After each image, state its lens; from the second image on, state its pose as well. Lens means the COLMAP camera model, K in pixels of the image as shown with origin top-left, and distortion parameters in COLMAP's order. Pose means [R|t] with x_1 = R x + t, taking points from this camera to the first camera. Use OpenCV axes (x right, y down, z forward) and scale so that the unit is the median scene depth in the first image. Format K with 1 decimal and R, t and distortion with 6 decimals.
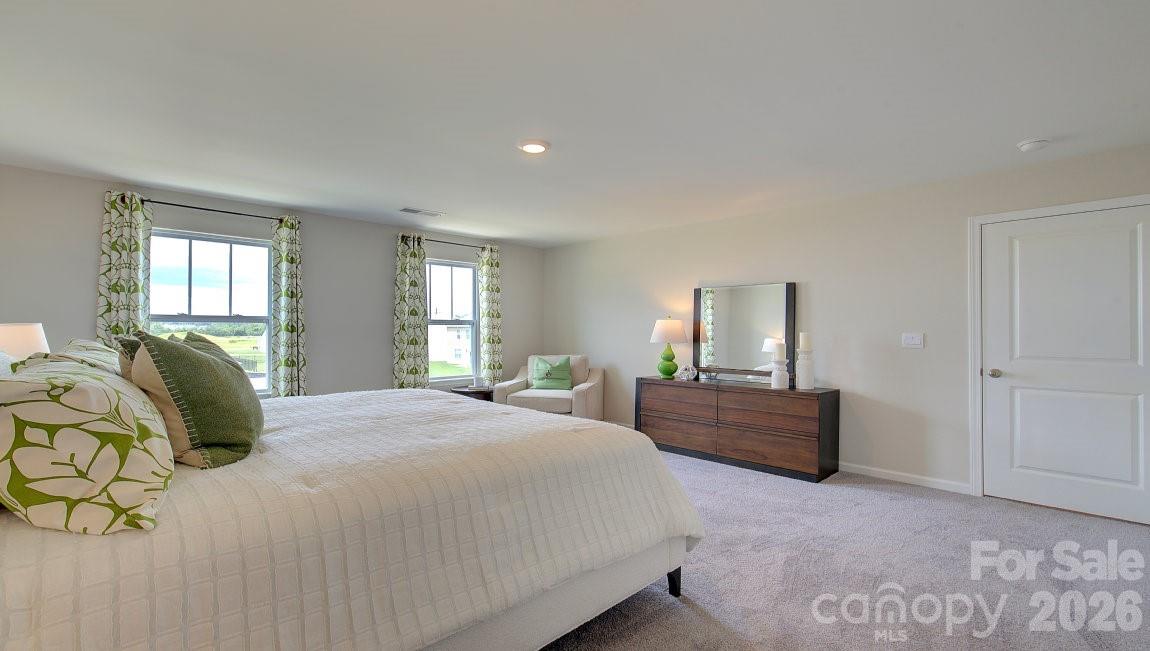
lens RADIAL K [[508.5, 0, 577.3], [0, 508.5, 324.0], [0, 0, 1]] dist [0.013801, 0.001097]
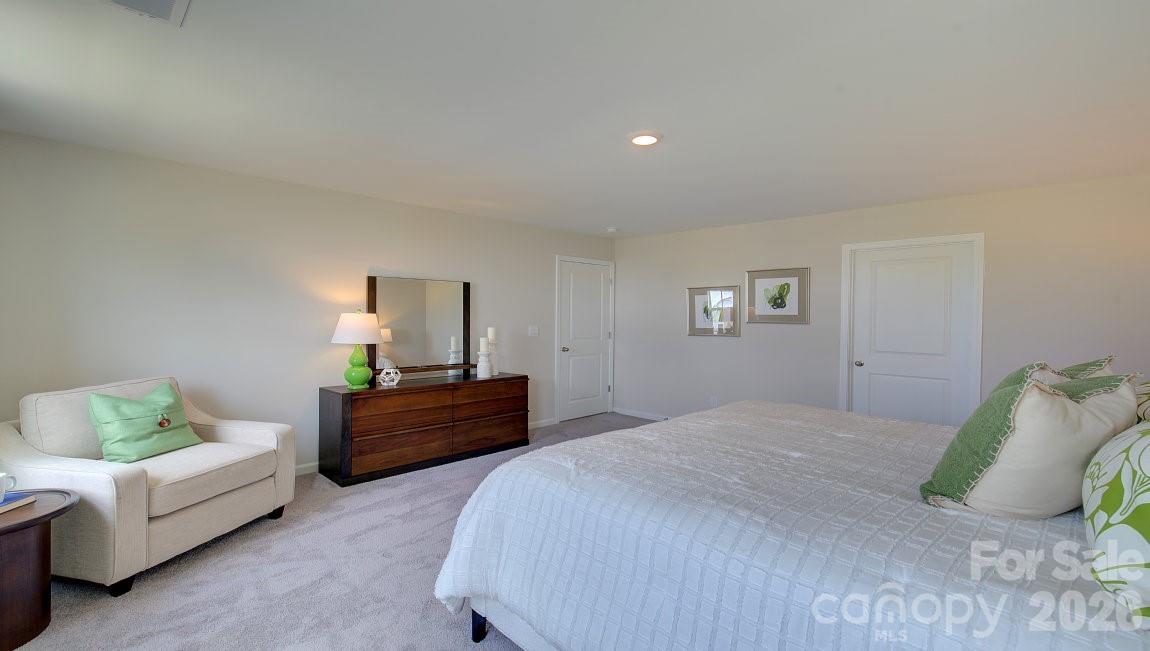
lens RADIAL K [[508.5, 0, 577.7], [0, 508.5, 324.5], [0, 0, 1]] dist [0.013801, 0.001097]
pose [[-0.017539, -0.010226, 0.999794, -0.683762], [-0.010085, 0.999899, 0.010050, -0.002412], [-0.999795, -0.009907, -0.017640, 0.779689]]
